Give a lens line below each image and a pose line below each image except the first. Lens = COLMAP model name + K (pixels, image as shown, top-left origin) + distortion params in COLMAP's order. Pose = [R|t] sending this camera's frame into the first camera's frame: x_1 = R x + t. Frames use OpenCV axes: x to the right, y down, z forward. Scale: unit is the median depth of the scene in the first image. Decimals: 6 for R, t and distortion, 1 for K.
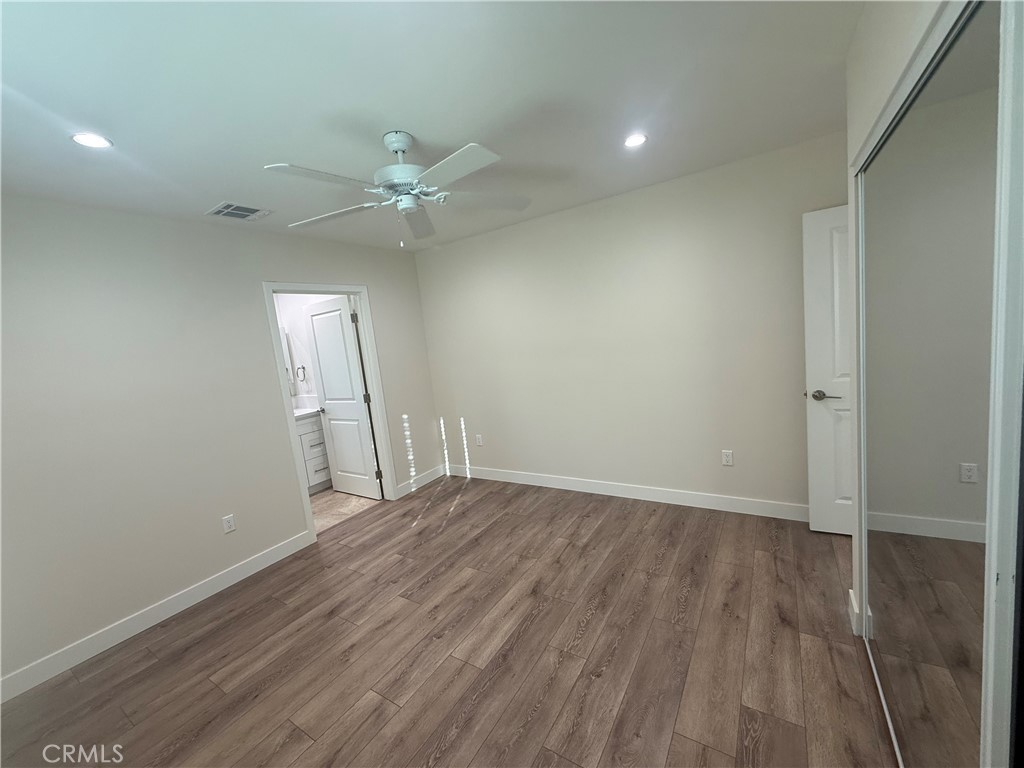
lens RADIAL K [[409.6, 0, 512.0], [0, 409.6, 384.0], [0, 0, 1]] dist [-0.001938, -0.000052]
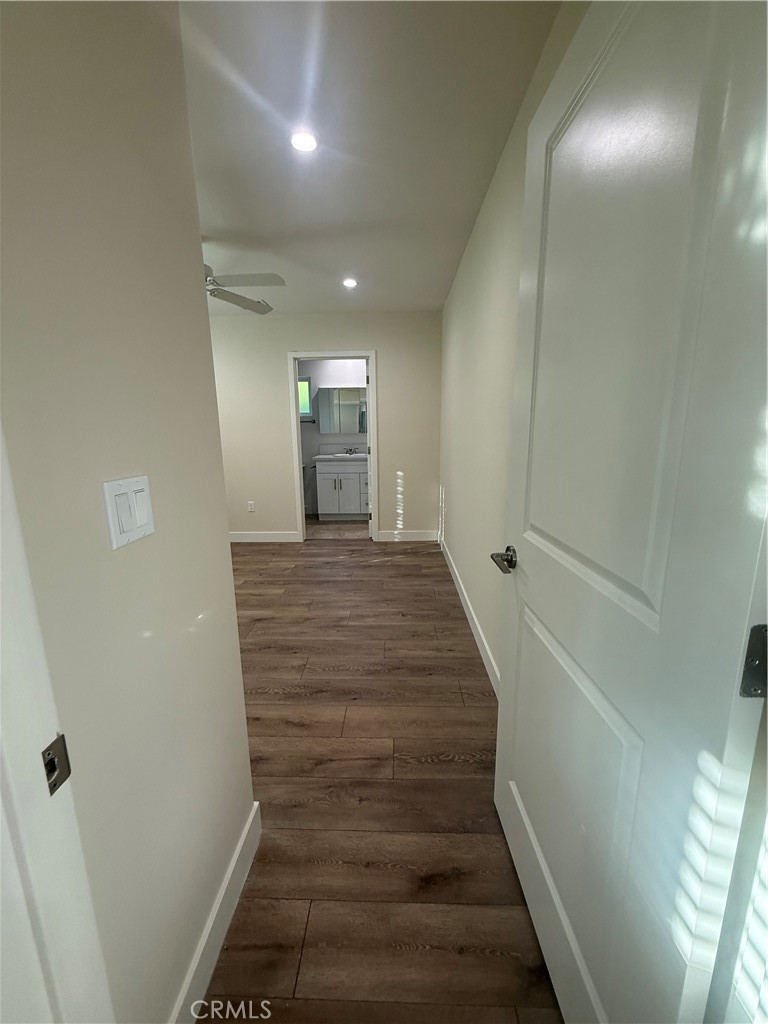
lens RADIAL K [[409.6, 0, 382.0], [0, 409.6, 509.1], [0, 0, 1]] dist [-0.001938, -0.000052]
pose [[0.512449, 0.268999, -0.815497, 0.811803], [-0.147580, 0.963127, 0.224959, -0.087500], [0.845941, 0.005071, 0.533252, 0.485721]]
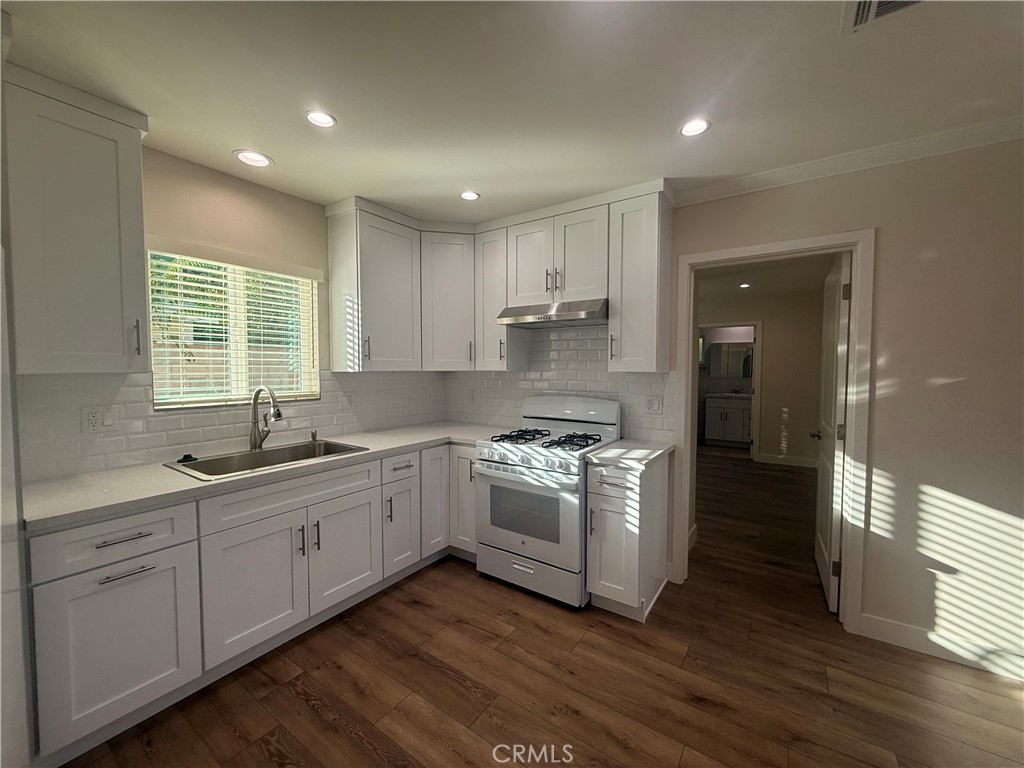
lens RADIAL K [[409.6, 0, 512.0], [0, 409.6, 384.0], [0, 0, 1]] dist [-0.001938, -0.000052]
pose [[-0.024114, 0.152241, -0.988049, 1.467515], [-0.120448, 0.980694, 0.154047, -0.147887], [0.992427, 0.122724, -0.005311, 0.101948]]
